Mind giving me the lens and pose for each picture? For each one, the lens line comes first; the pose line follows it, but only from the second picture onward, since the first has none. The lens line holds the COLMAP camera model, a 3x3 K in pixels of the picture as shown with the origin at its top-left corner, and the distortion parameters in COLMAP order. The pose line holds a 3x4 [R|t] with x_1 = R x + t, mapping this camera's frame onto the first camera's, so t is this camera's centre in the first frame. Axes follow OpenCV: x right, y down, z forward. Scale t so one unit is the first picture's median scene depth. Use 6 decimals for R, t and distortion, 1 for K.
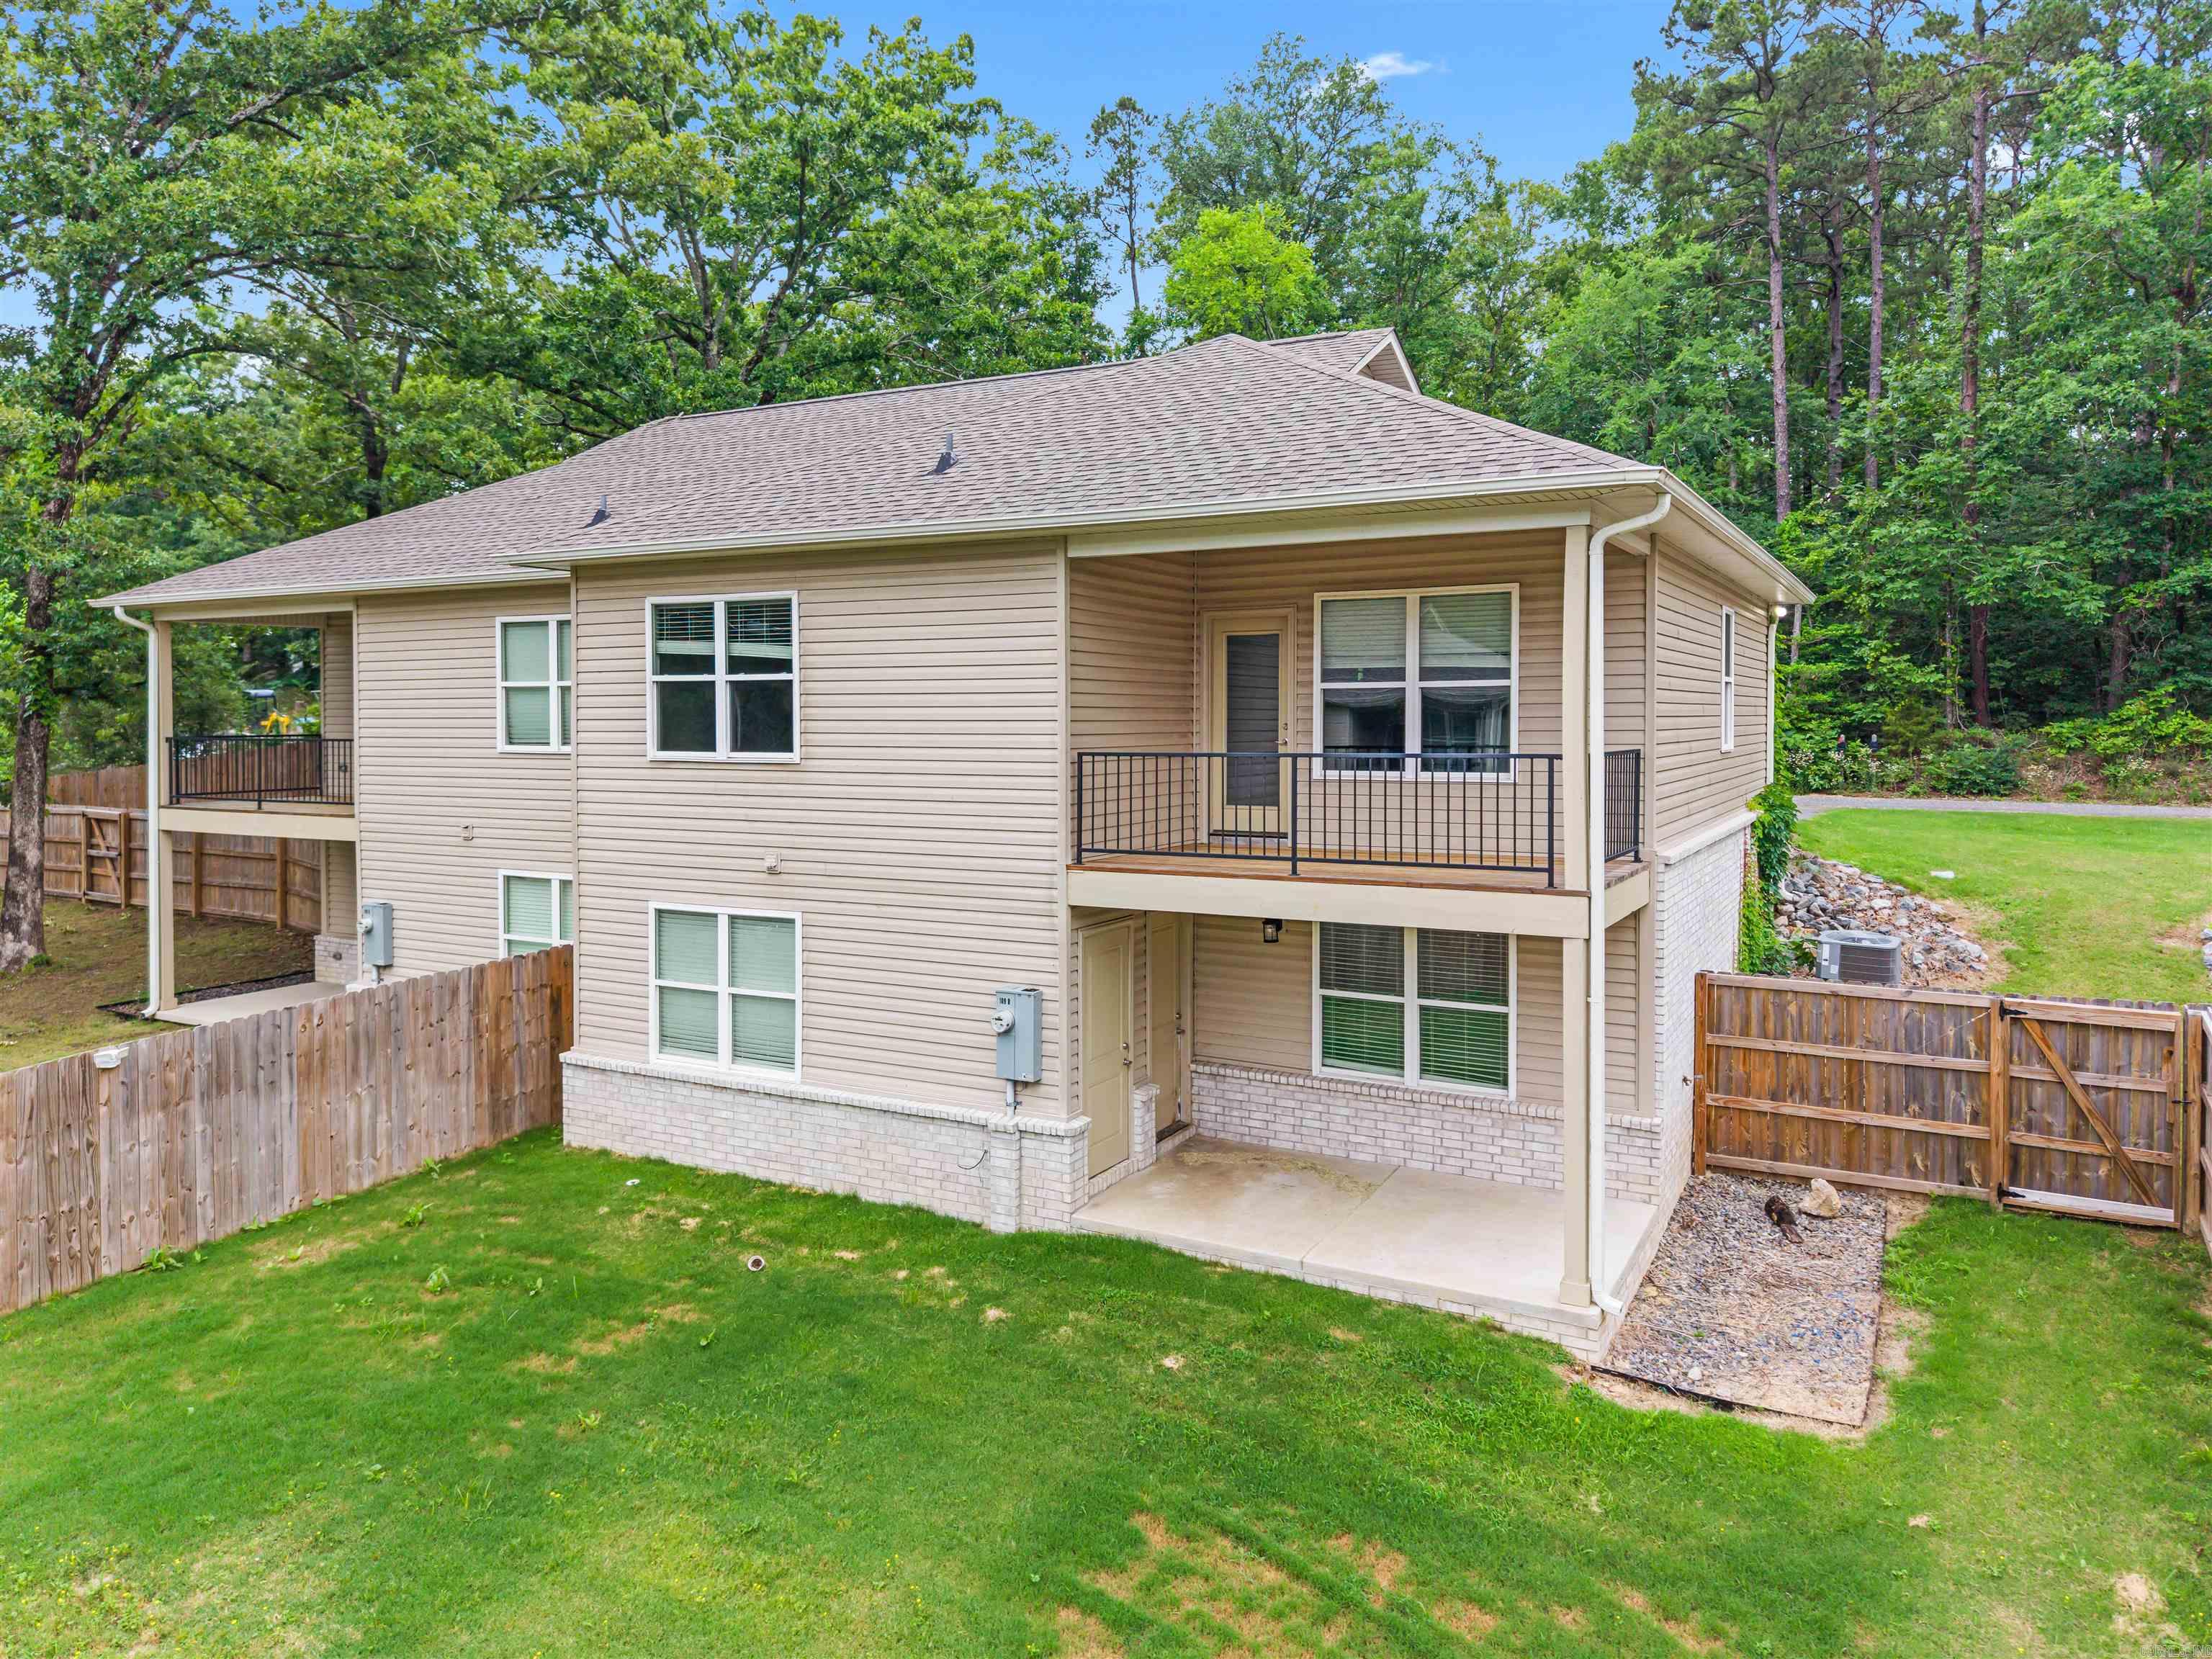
lens RADIAL K [[1564.1, 0, 1102.6], [0, 1564.1, 740.7], [0, 0, 1]] dist [0.015264, -0.004757]
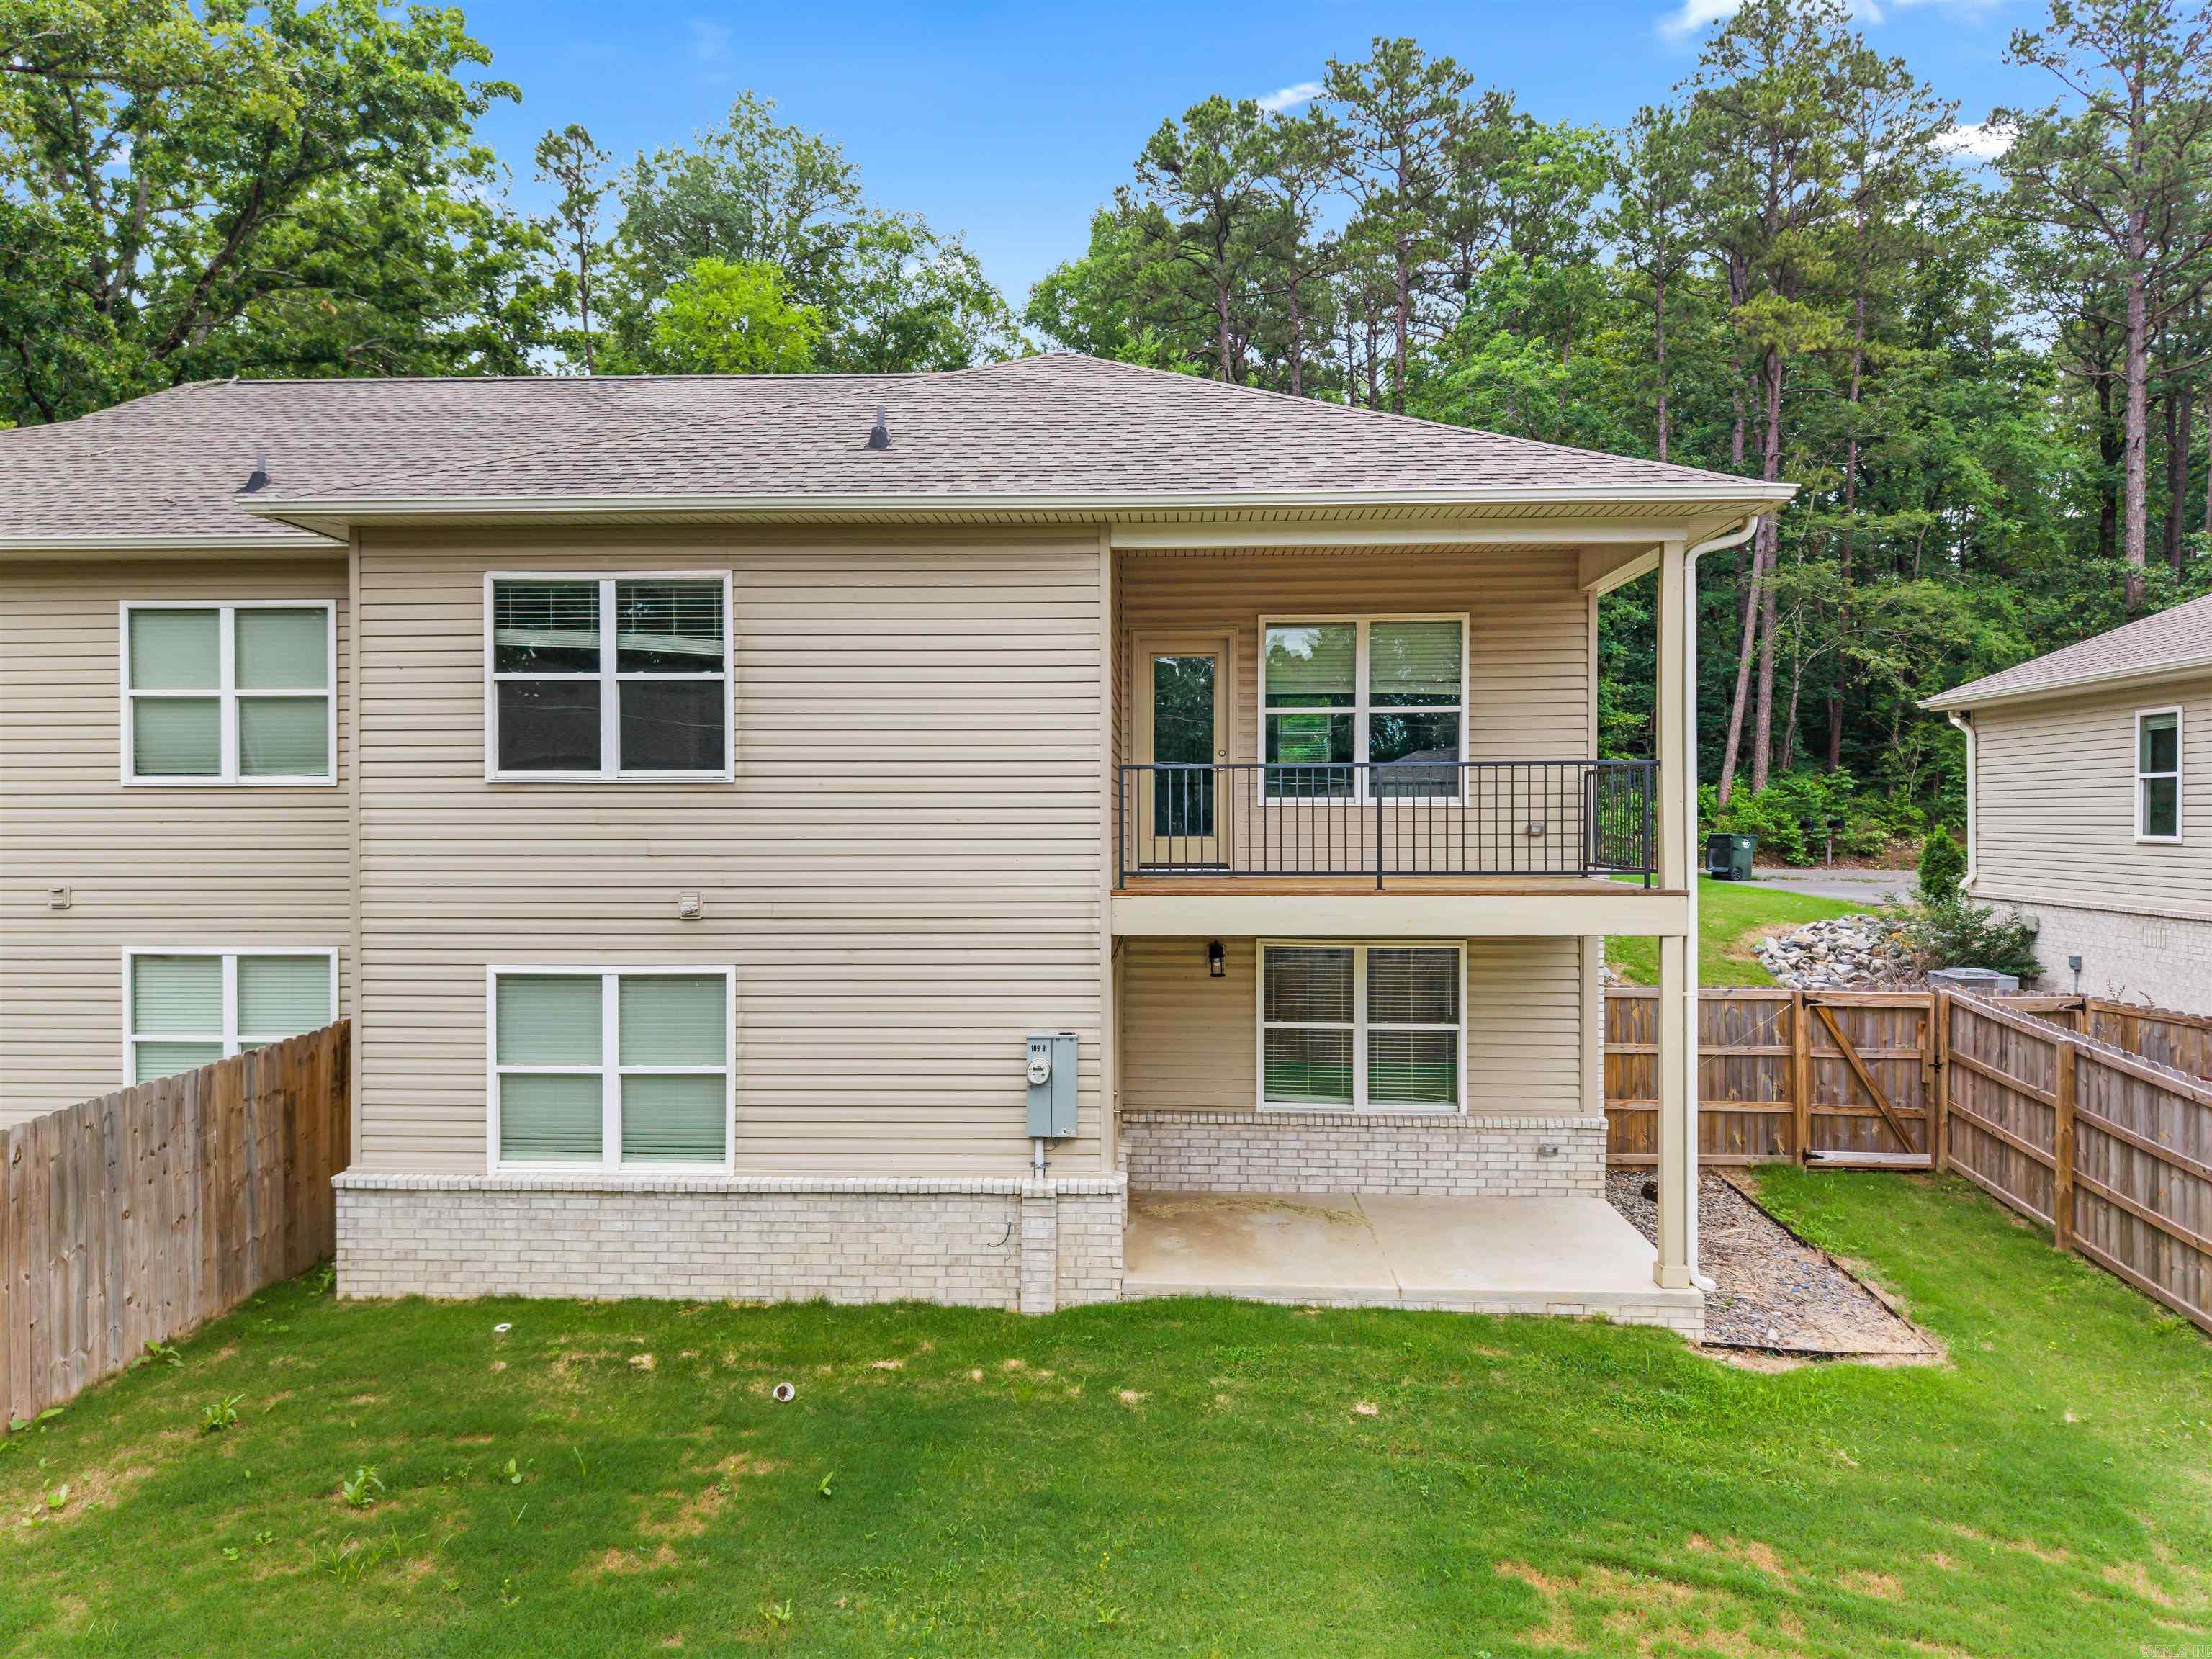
lens RADIAL K [[1527.6, 0, 1106.0], [0, 1527.6, 829.5], [0, 0, 1]] dist [0.014580, -0.003832]
pose [[0.892533, -0.001312, 0.450981, -0.398661], [0.006514, 0.999929, -0.009981, 0.050363], [-0.450936, 0.011846, 0.892478, 0.207229]]
